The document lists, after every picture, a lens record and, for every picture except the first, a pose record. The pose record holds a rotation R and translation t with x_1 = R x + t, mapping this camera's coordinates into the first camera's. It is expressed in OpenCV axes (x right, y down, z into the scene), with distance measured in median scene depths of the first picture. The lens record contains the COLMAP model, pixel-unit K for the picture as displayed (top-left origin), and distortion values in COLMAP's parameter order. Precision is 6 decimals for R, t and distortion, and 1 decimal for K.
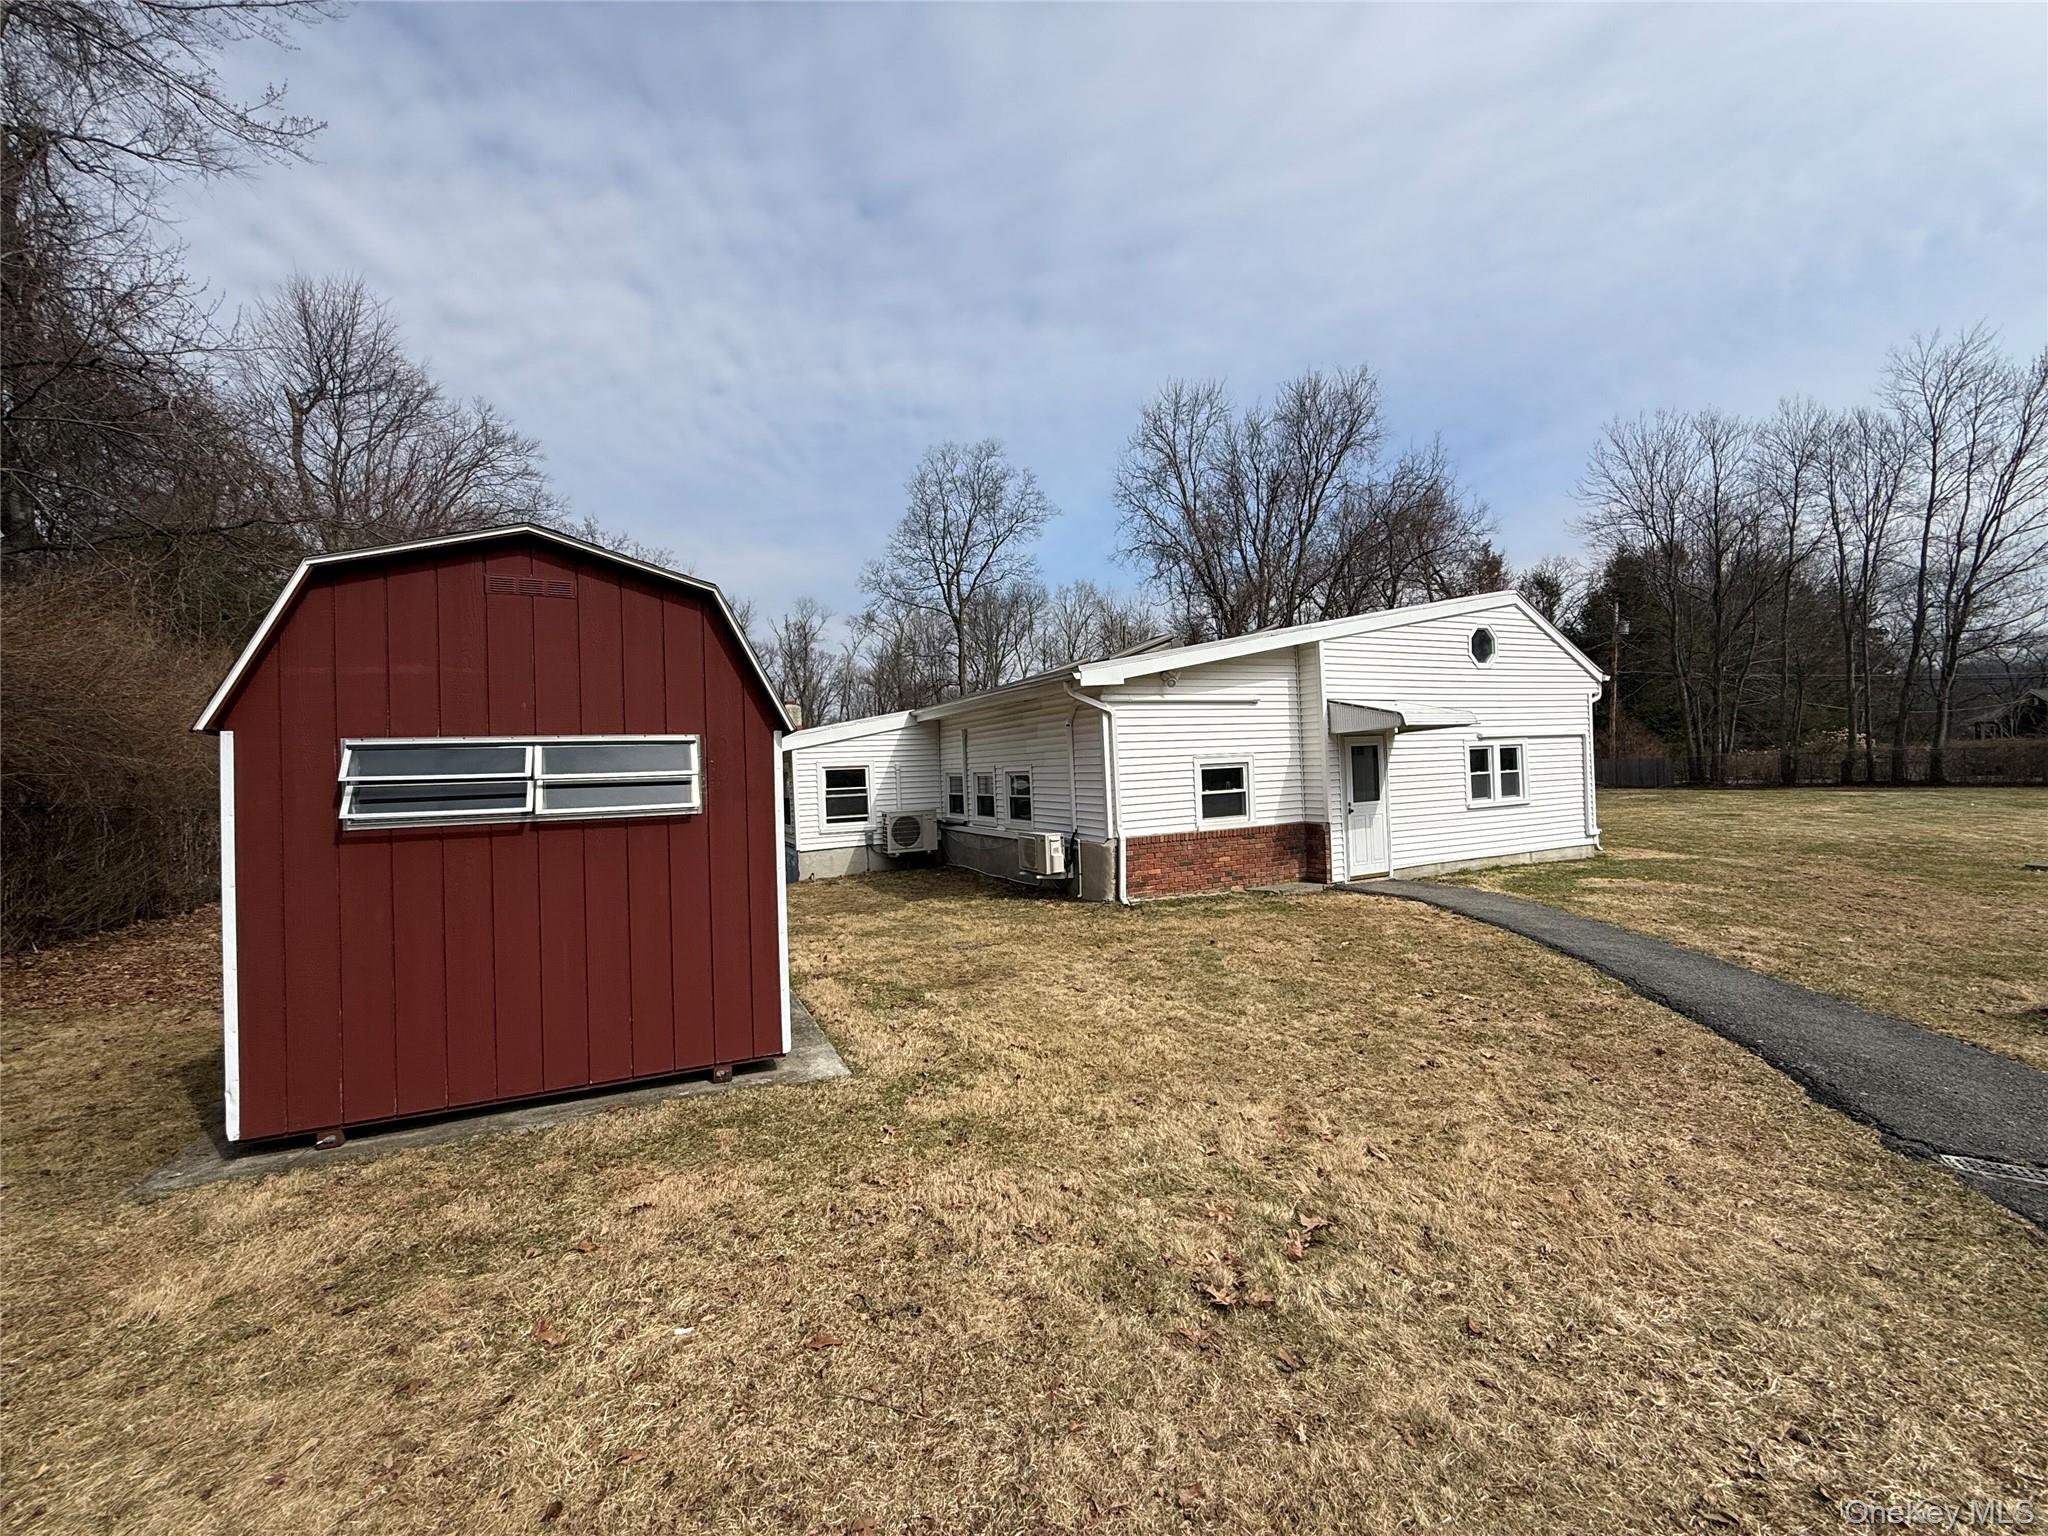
lens RADIAL K [[821.4, 0, 1024.0], [0, 821.4, 768.0], [0, 0, 1]] dist [0.014826, -0.000268]
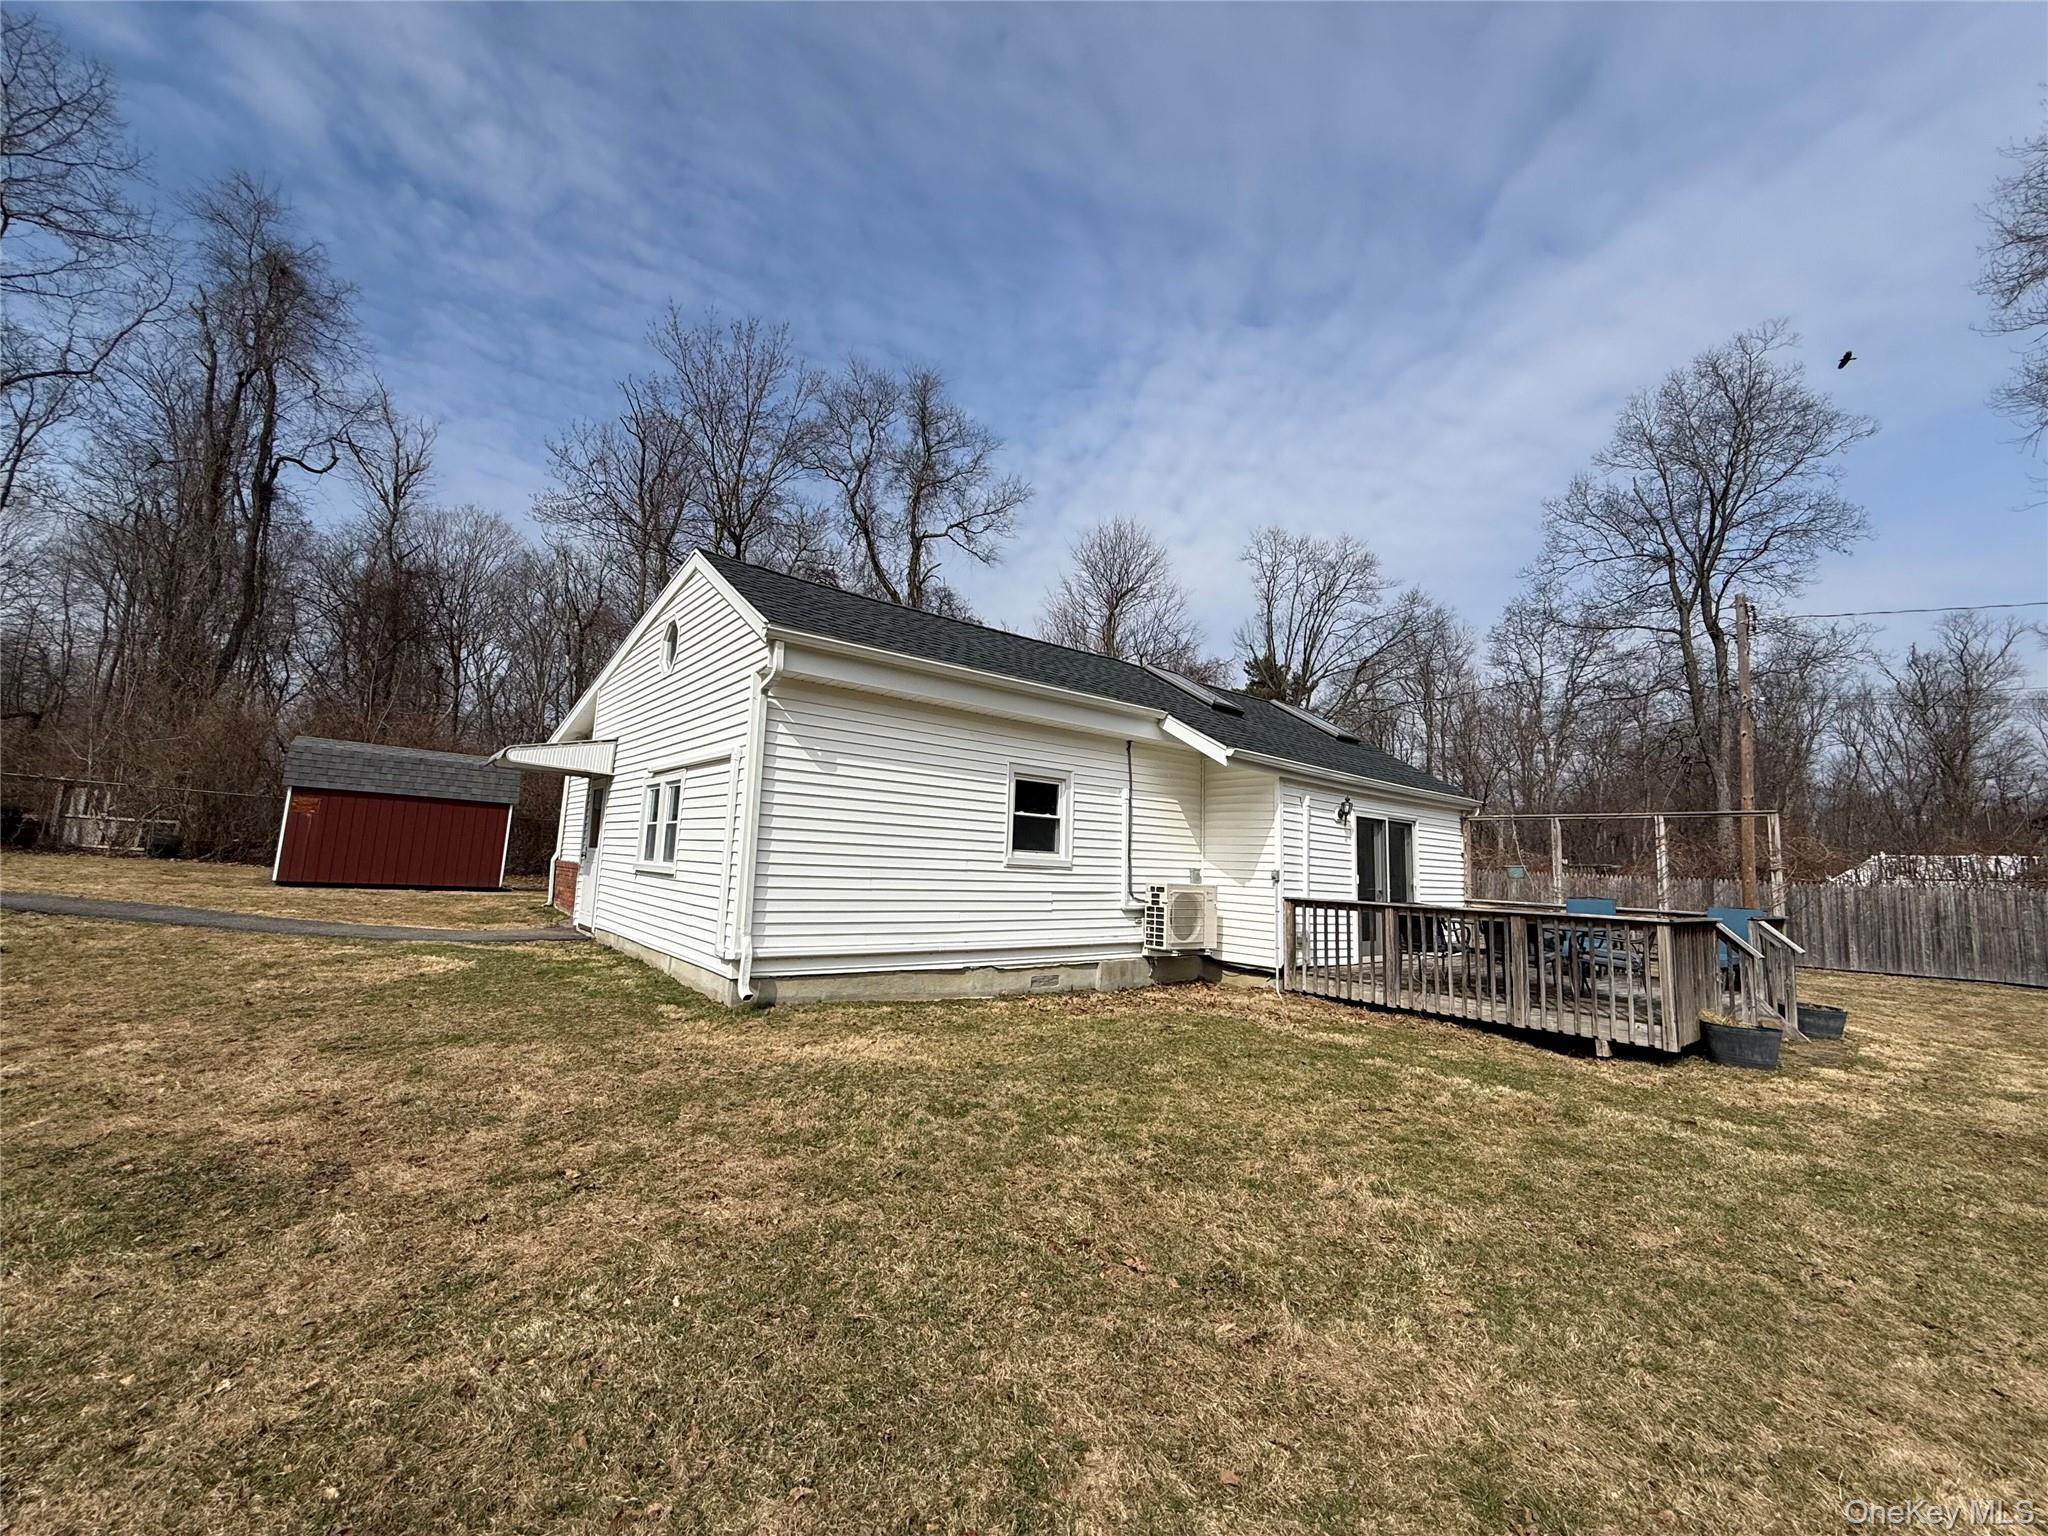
lens RADIAL K [[821.4, 0, 1024.0], [0, 821.4, 768.0], [0, 0, 1]] dist [0.014826, -0.000268]
pose [[0.223119, -0.064810, -0.972634, 1.317244], [-0.053532, 0.995467, -0.078611, -0.002822], [0.973320, 0.069607, 0.218638, 1.147512]]
